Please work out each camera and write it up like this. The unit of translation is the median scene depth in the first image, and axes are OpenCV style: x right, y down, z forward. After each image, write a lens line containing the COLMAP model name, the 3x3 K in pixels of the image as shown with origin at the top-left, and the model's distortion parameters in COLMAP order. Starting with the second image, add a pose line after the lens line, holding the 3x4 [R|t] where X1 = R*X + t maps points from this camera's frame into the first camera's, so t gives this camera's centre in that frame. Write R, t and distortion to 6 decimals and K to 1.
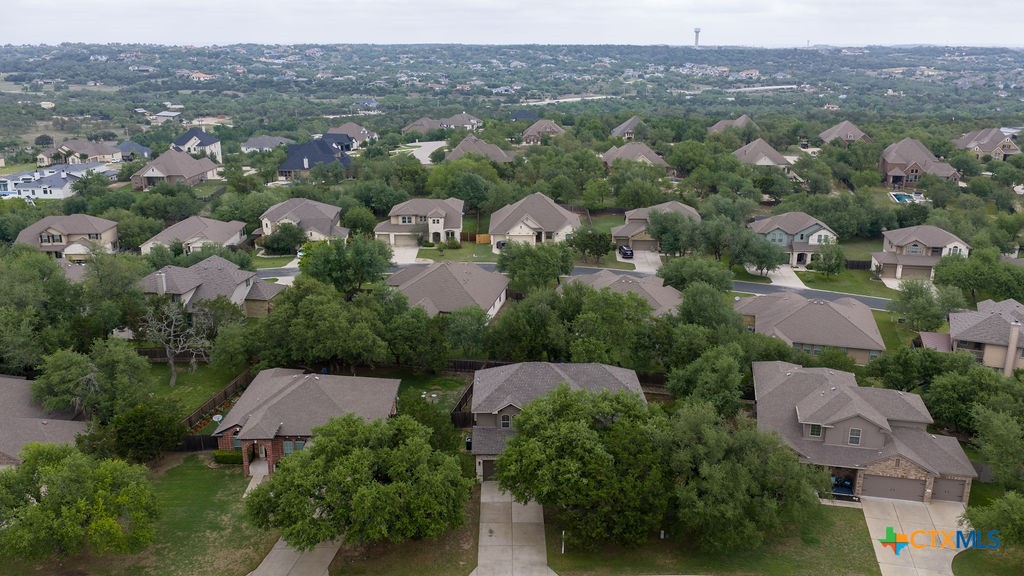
lens RADIAL K [[845.4, 0, 510.1], [0, 845.4, 287.5], [0, 0, 1]] dist [0.026332, -0.055628]
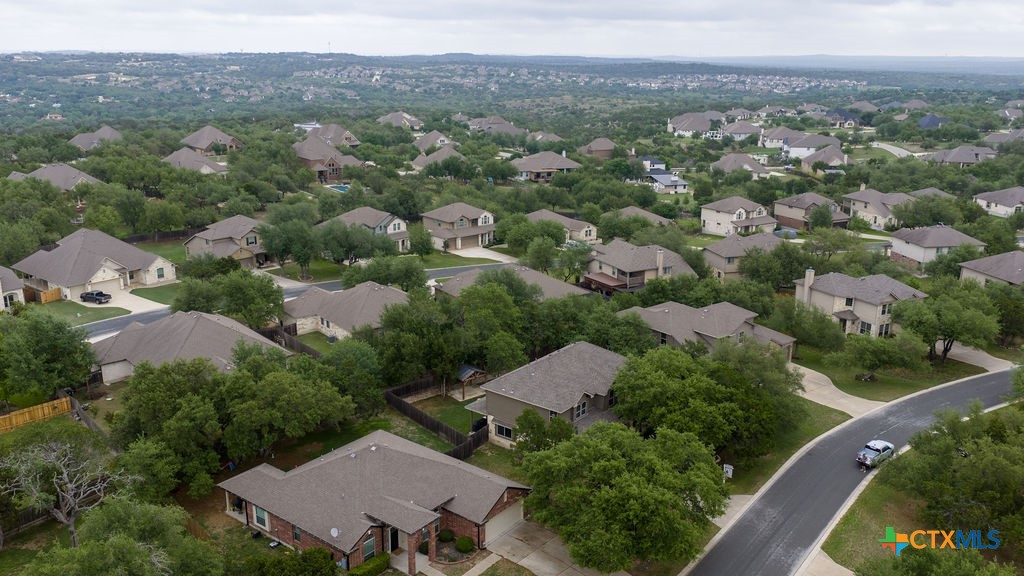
lens RADIAL K [[845.4, 0, 510.1], [0, 845.4, 287.5], [0, 0, 1]] dist [0.026332, -0.055628]
pose [[0.622016, -0.207292, 0.755067, -0.188461], [0.212340, 0.972841, 0.092154, -0.024464], [-0.753663, 0.103010, 0.649139, 0.084176]]
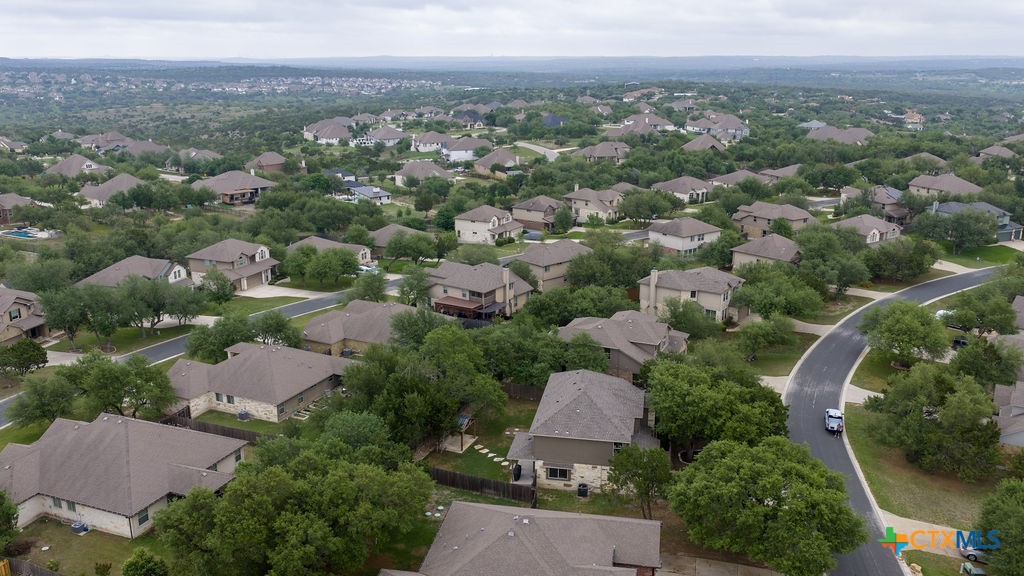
lens RADIAL K [[845.4, 0, 510.1], [0, 845.4, 287.5], [0, 0, 1]] dist [0.026332, -0.055628]
pose [[0.186864, -0.261590, 0.946917, -0.234127], [0.273368, 0.939671, 0.205642, -0.066990], [-0.943585, 0.220430, 0.247101, 0.191729]]
